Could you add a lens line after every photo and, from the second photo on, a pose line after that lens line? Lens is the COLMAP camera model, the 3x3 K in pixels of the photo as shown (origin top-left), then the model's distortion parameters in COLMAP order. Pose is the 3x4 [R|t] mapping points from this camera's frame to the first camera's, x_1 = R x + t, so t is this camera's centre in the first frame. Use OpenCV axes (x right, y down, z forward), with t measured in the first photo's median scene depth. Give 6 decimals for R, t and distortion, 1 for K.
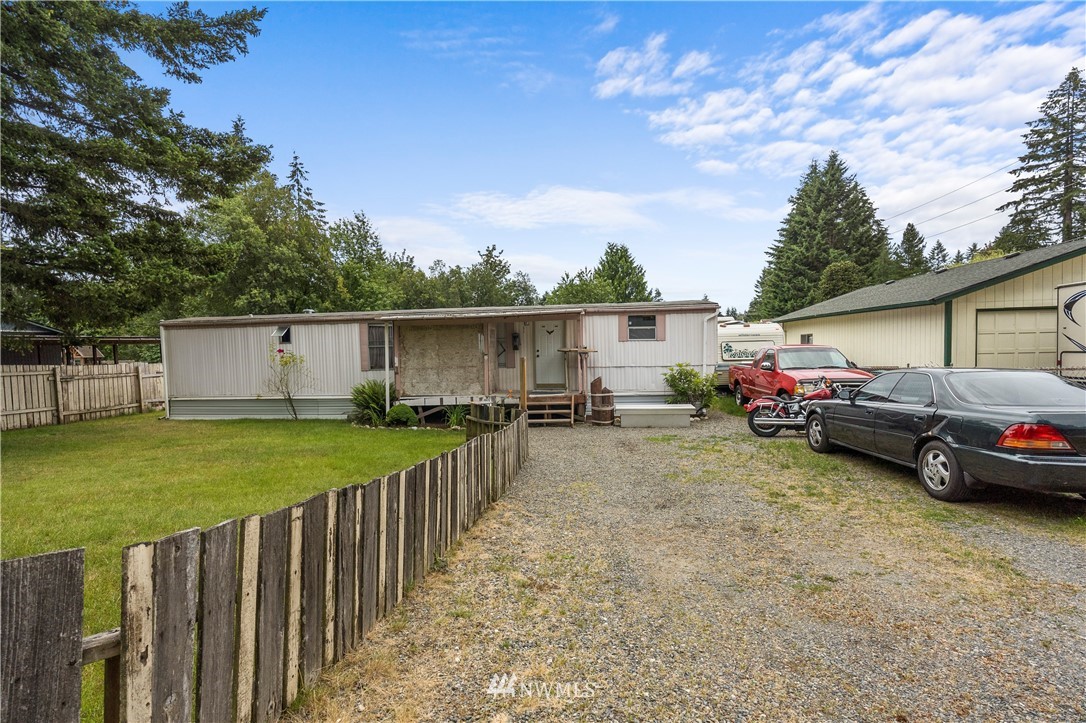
lens RADIAL K [[498.3, 0, 538.7], [0, 498.3, 357.8], [0, 0, 1]] dist [-0.045670, 0.028021]
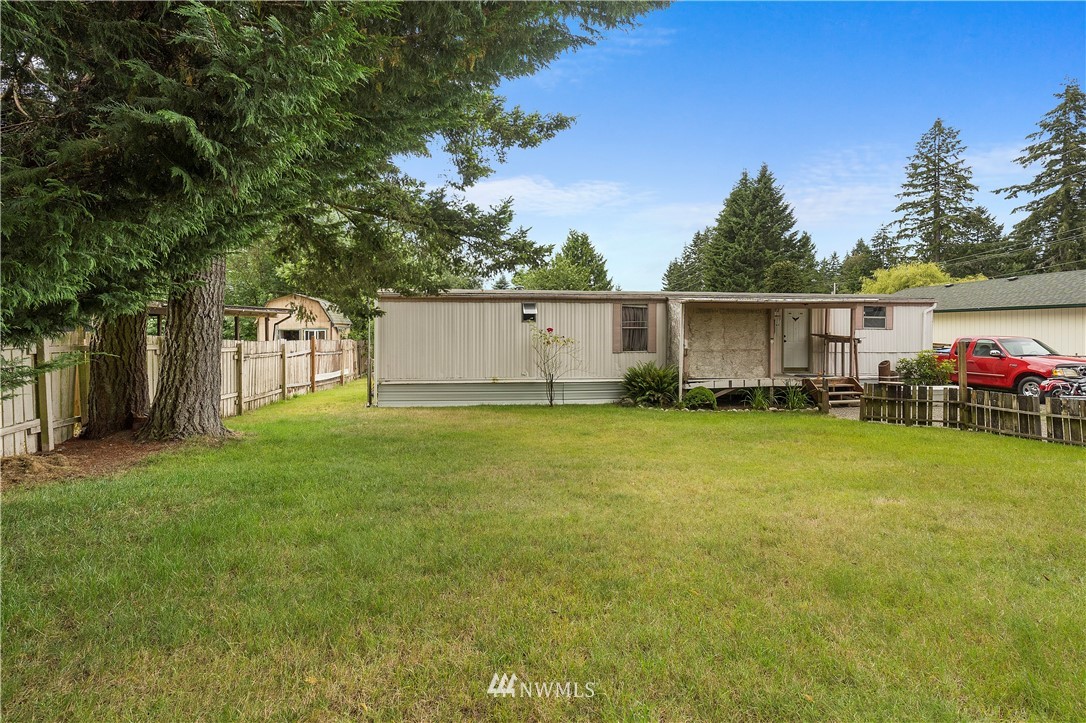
lens RADIAL K [[498.3, 0, 538.7], [0, 498.3, 357.8], [0, 0, 1]] dist [-0.045670, 0.028021]
pose [[0.971462, 0.010383, 0.236968, -0.188236], [-0.017376, 0.999472, 0.027443, 0.003061], [-0.236558, -0.030777, 0.971130, 0.026401]]
